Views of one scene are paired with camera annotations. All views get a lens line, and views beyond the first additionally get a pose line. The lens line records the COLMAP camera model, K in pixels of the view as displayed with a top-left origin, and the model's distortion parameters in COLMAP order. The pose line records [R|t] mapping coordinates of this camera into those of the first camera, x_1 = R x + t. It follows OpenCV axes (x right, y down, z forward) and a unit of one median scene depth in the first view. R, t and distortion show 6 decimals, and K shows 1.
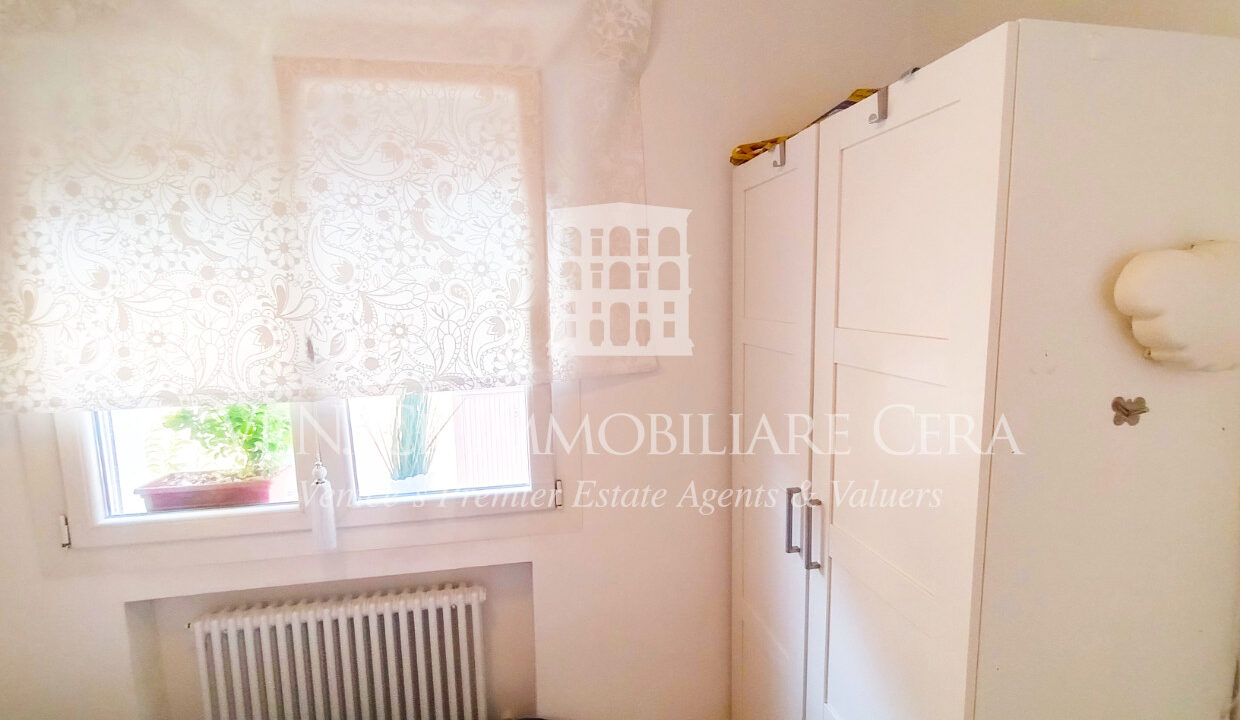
lens RADIAL K [[559.7, 0, 565.8], [0, 559.7, 360.2], [0, 0, 1]] dist [-0.003912, 0.001278]
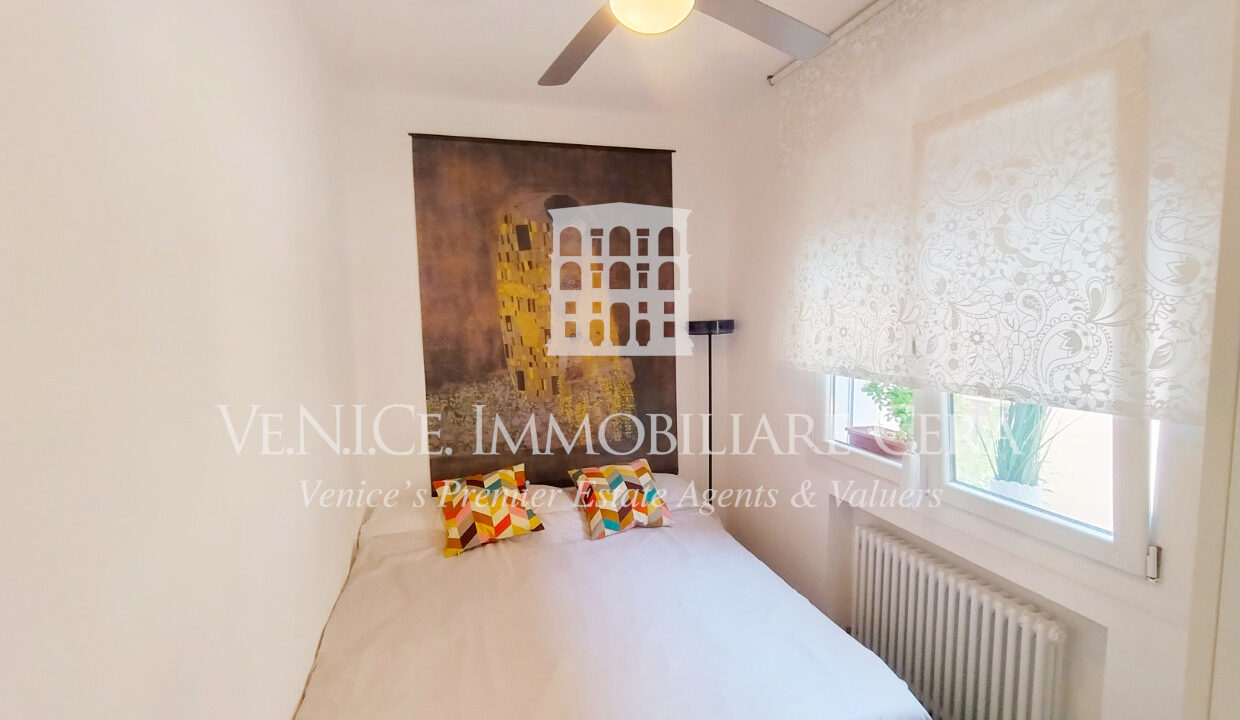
lens RADIAL K [[559.7, 0, 616.6], [0, 559.7, 359.8], [0, 0, 1]] dist [-0.003912, 0.001278]
pose [[0.121924, 0.109374, -0.986495, 0.714181], [-0.104642, 0.989787, 0.096806, -0.042876], [0.987008, 0.091426, 0.132124, 0.162177]]
